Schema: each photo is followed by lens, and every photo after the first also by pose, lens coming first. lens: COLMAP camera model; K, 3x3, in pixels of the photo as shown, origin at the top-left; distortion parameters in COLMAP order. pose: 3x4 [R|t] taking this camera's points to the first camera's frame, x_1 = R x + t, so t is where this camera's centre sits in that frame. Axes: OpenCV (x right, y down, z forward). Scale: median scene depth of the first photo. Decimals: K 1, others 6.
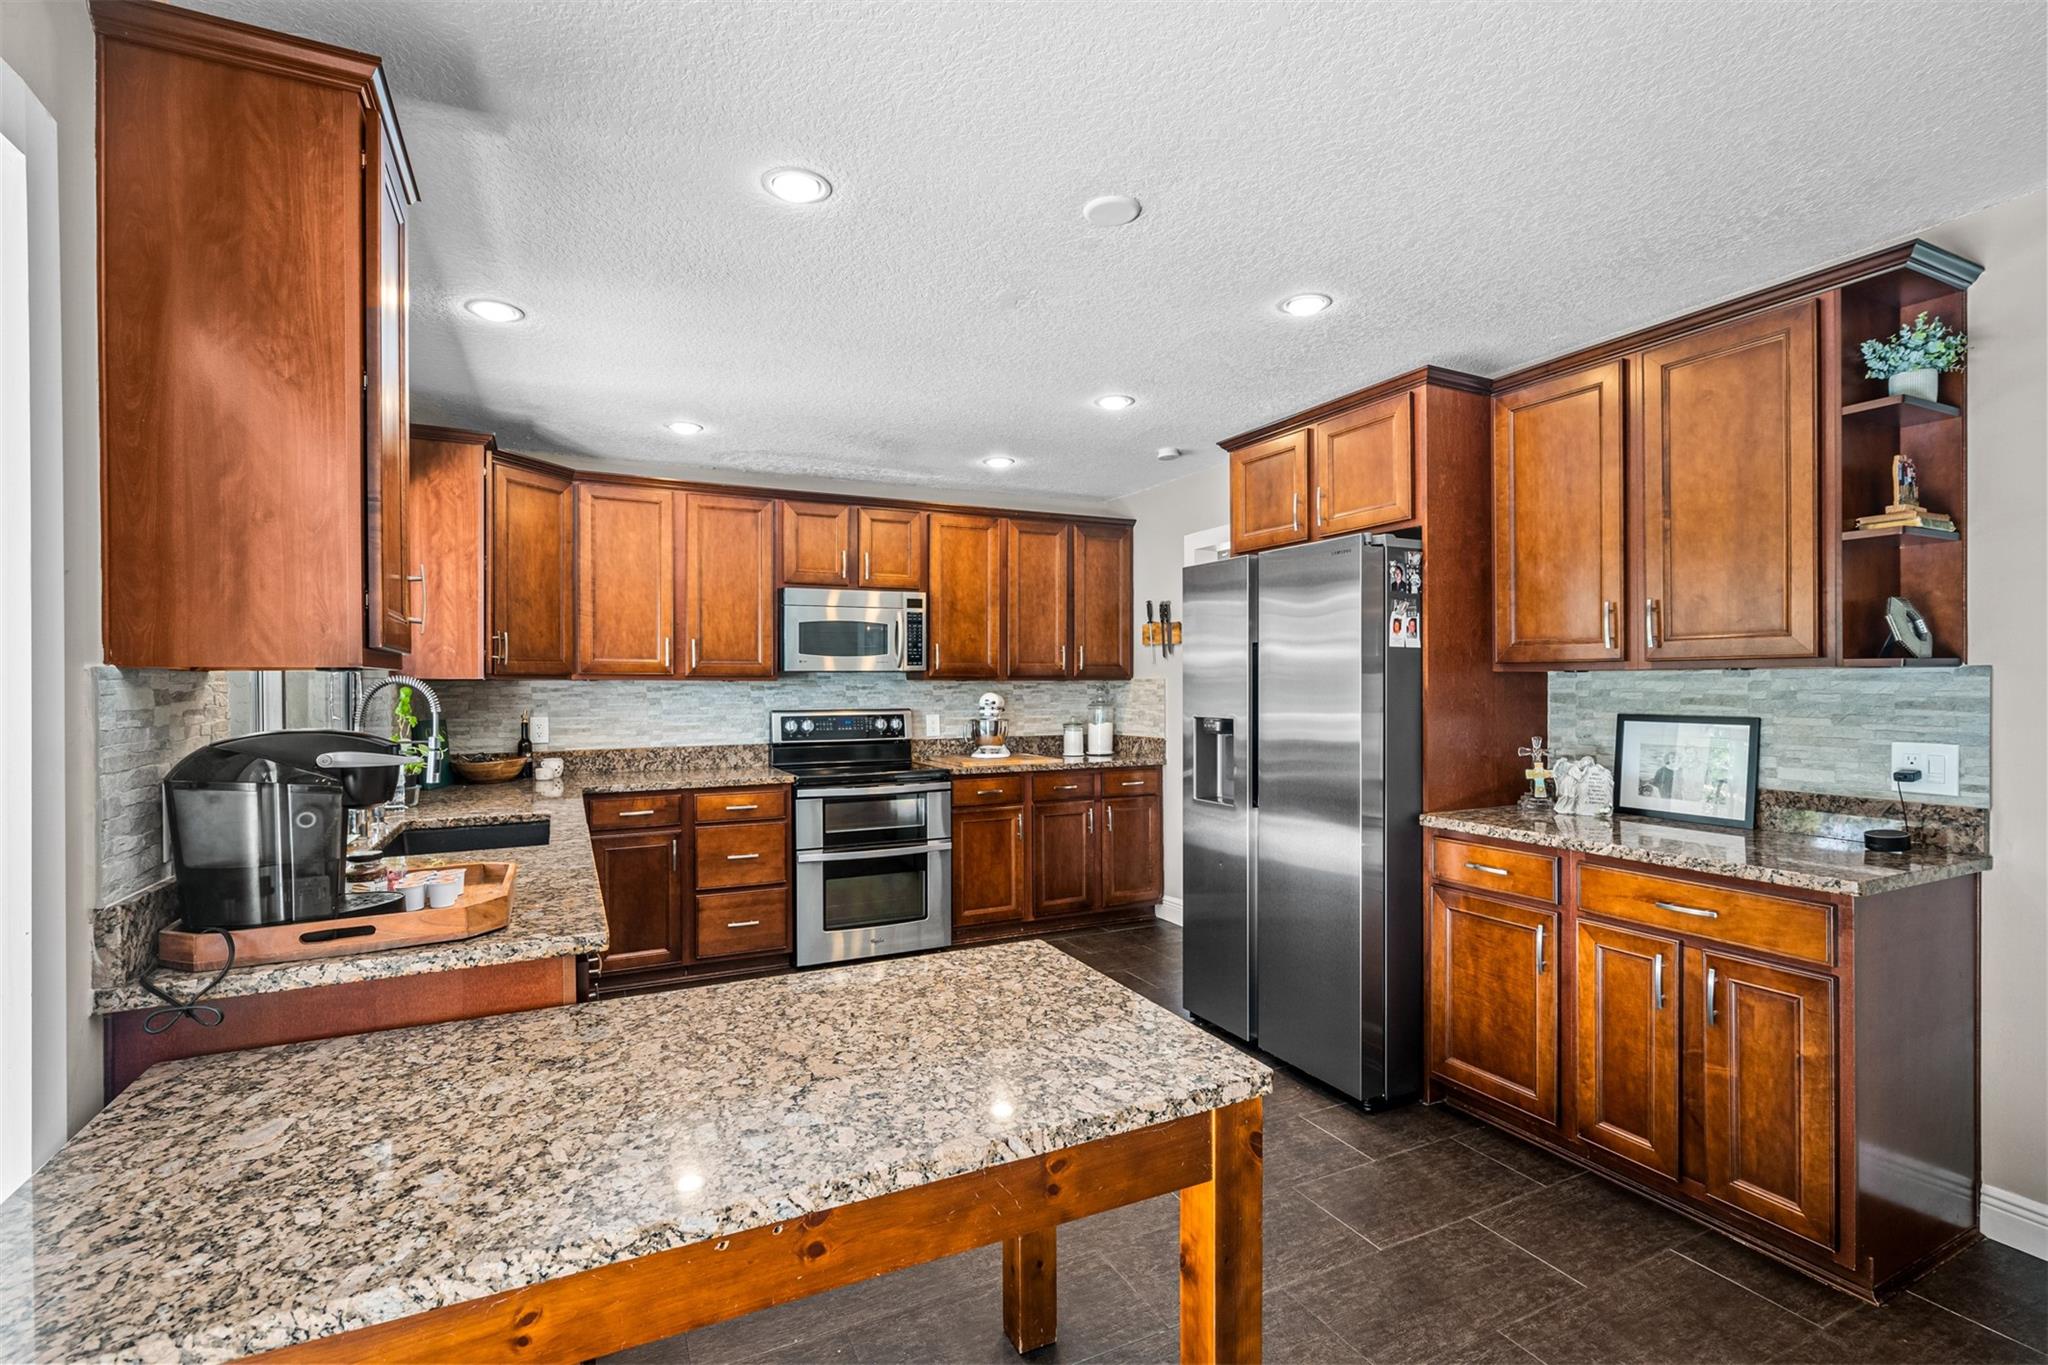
lens RADIAL K [[927.6, 0, 1014.3], [0, 927.6, 684.6], [0, 0, 1]] dist [-0.004014, 0.000176]
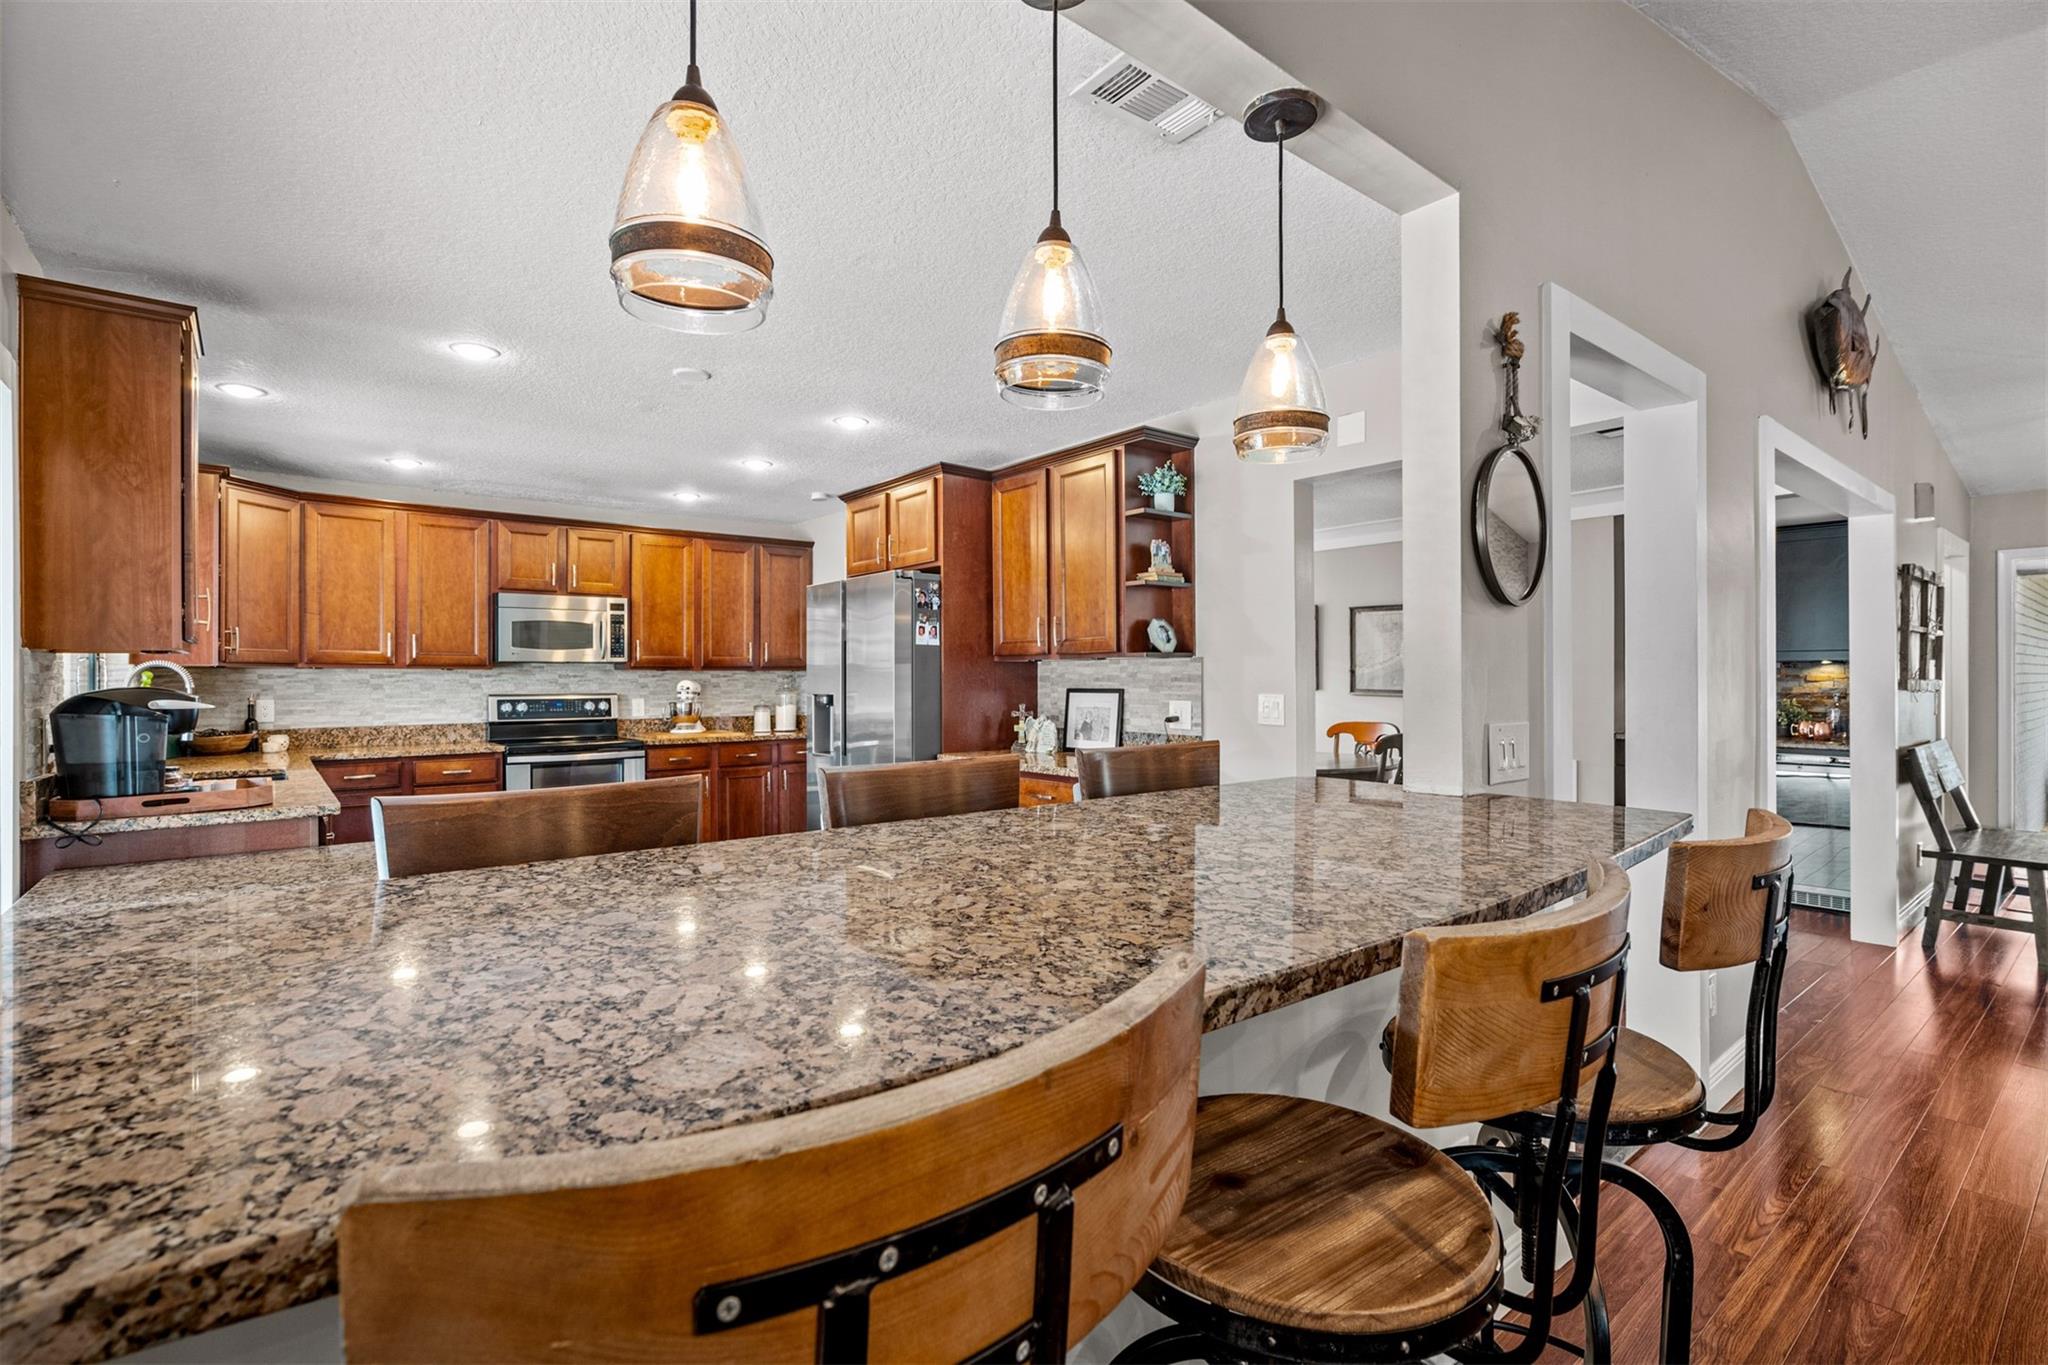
lens RADIAL K [[942.7, 0, 1020.2], [0, 942.7, 676.2], [0, 0, 1]] dist [0.002104, -0.000378]
pose [[0.975269, 0.000028, 0.221022, 0.152435], [0.001554, 0.999974, -0.006983, 0.015151], [-0.221016, 0.007154, 0.975244, -0.371679]]
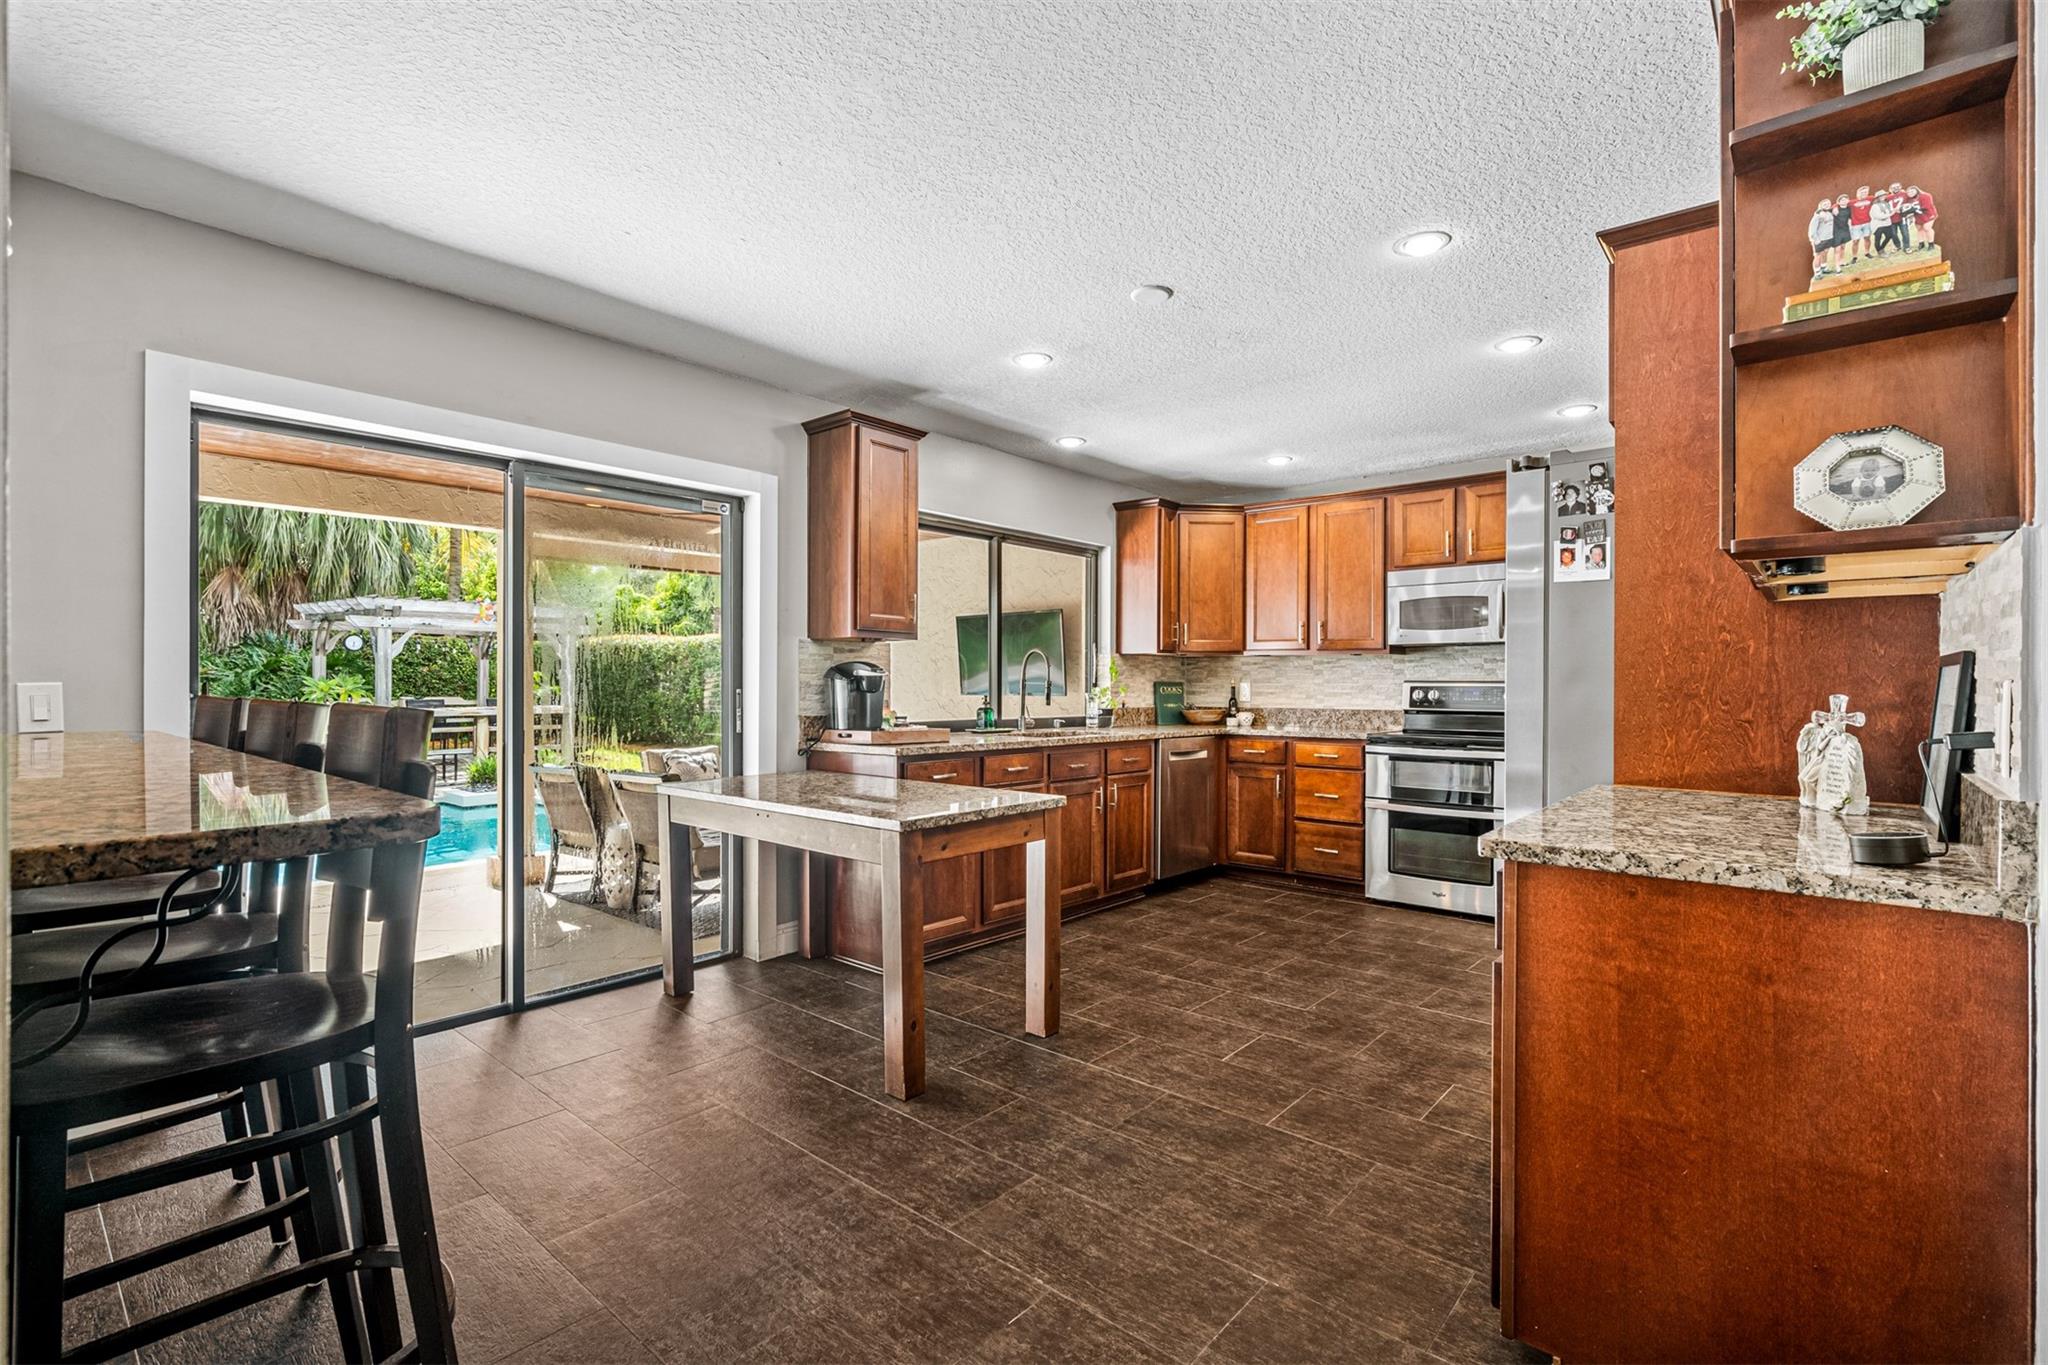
lens RADIAL K [[942.7, 0, 1020.2], [0, 942.7, 676.2], [0, 0, 1]] dist [0.002104, -0.000378]
pose [[0.387018, -0.001913, -0.922070, 0.680764], [-0.008461, 0.999948, -0.005626, 0.036332], [0.922033, 0.009979, 0.386981, 0.137752]]
